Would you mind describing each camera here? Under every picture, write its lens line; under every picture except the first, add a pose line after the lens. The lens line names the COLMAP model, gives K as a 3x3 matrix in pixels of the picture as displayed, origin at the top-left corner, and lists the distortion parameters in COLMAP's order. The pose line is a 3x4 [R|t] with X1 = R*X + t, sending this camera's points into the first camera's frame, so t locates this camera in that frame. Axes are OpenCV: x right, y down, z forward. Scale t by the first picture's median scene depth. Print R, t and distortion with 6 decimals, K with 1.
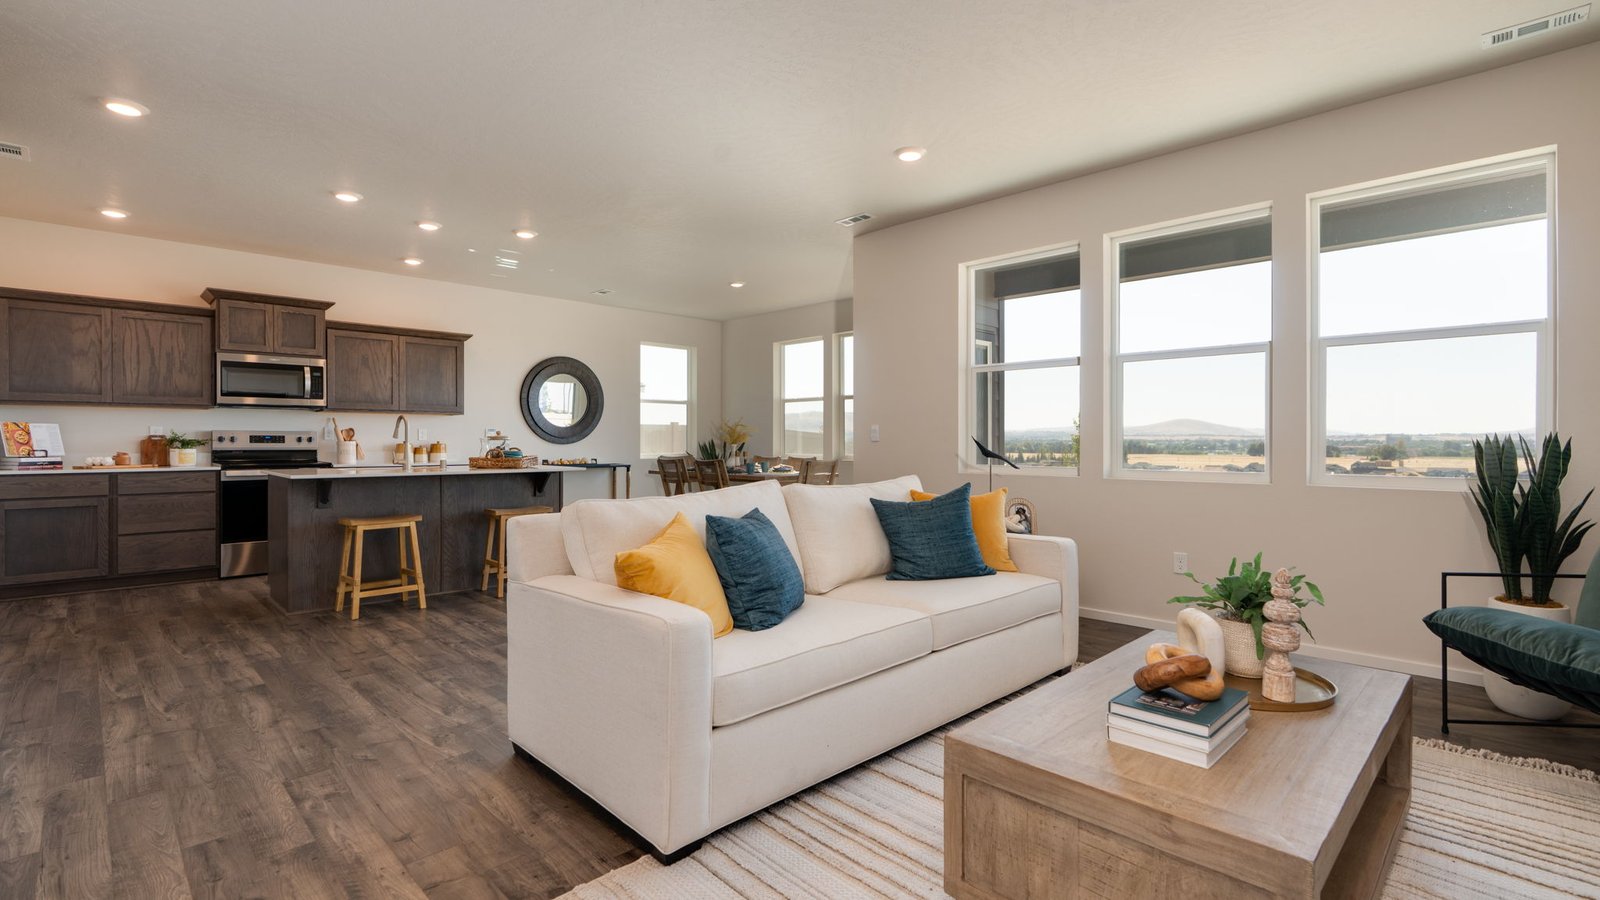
lens RADIAL K [[723.9, 0, 798.9], [0, 723.9, 434.6], [0, 0, 1]] dist [0.008680, 0.000006]
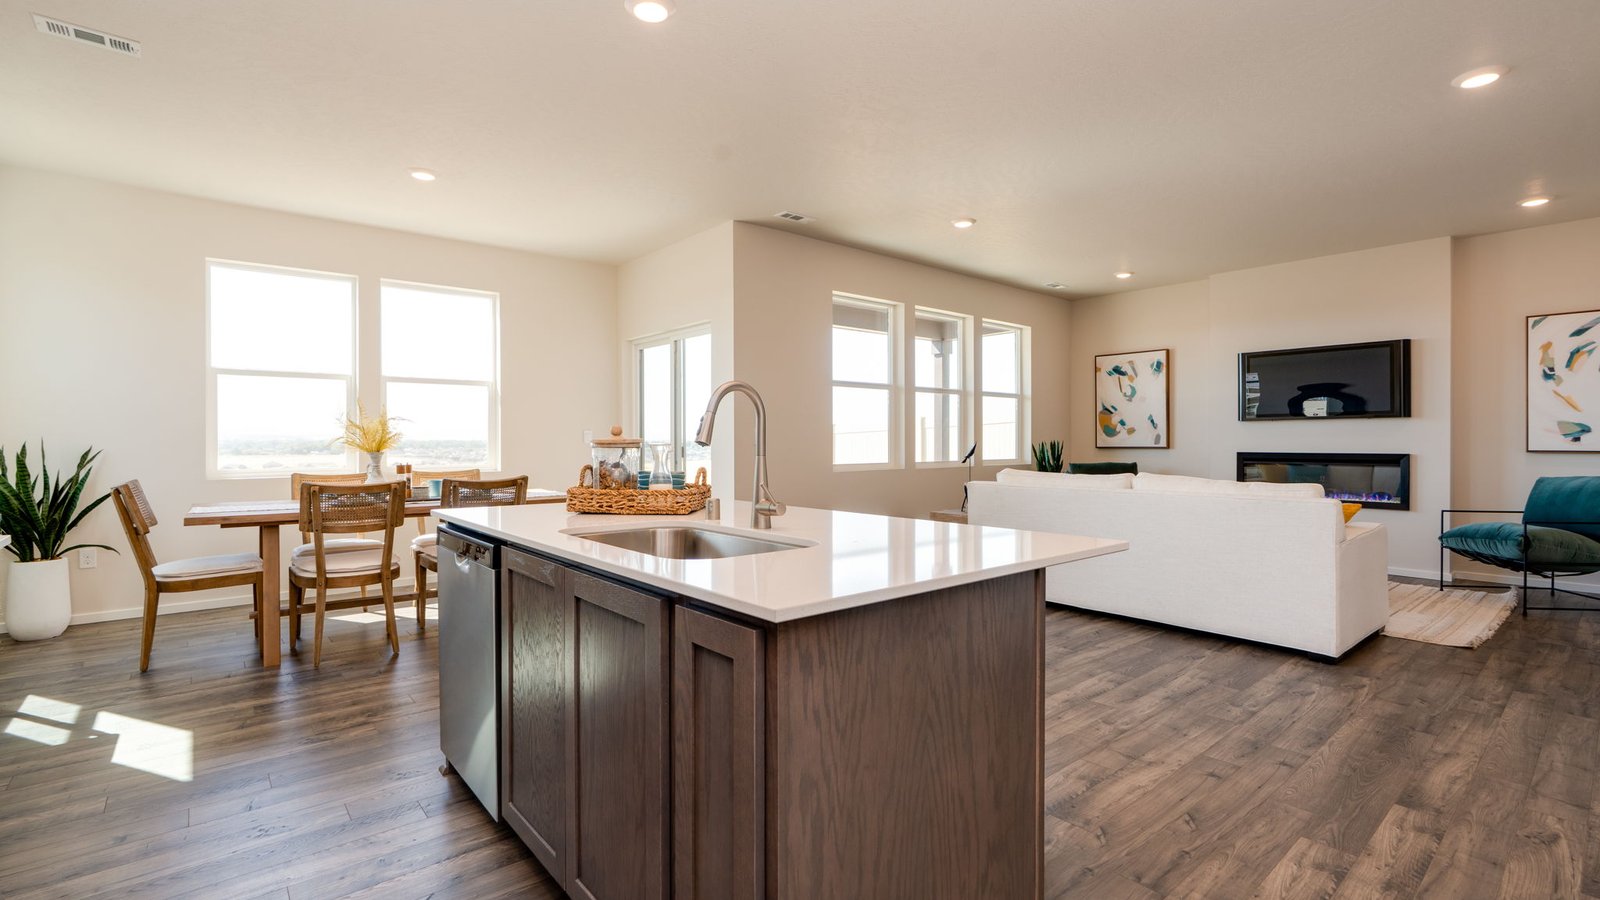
lens RADIAL K [[699.7, 0, 800.0], [0, 699.7, 450.0], [0, 0, 1]] dist [-0.001695, 0.000628]
pose [[0.080120, -0.017653, 0.996629, -1.204316], [-0.013107, 0.999738, 0.018762, -0.000674], [-0.996699, -0.014566, 0.079868, 1.270563]]
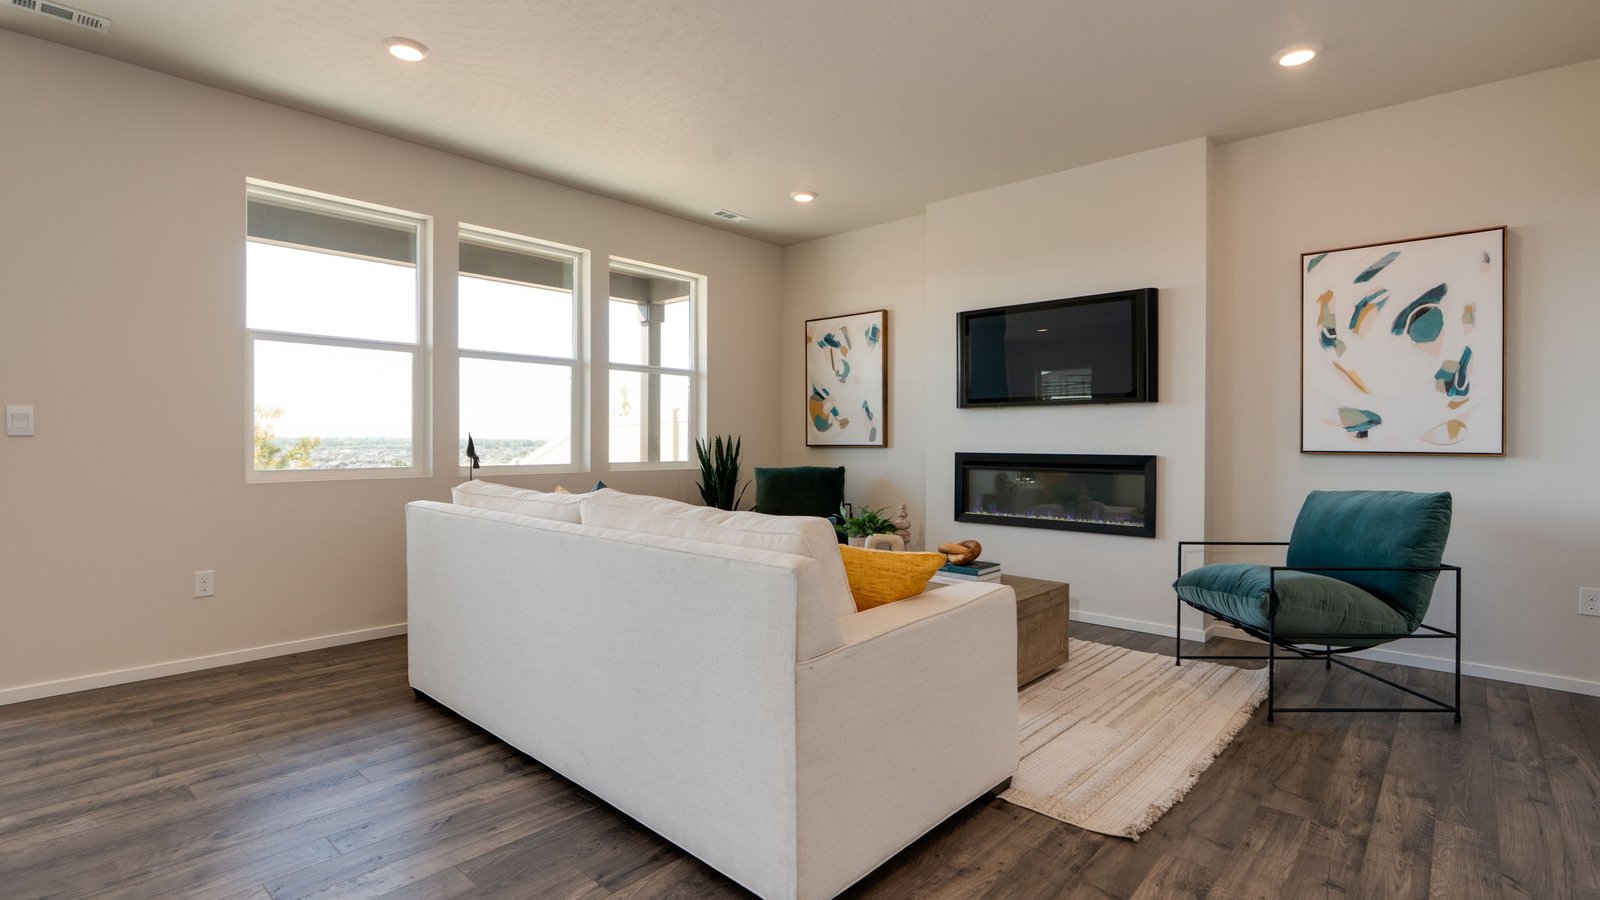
lens RADIAL K [[730.7, 0, 800.0], [0, 730.7, 450.0], [0, 0, 1]] dist [0.003125, 0.000109]
pose [[-0.050281, -0.018403, 0.998566, -0.677141], [-0.017377, 0.999695, 0.017548, 0.000537], [-0.998584, -0.016469, -0.050585, 0.688906]]
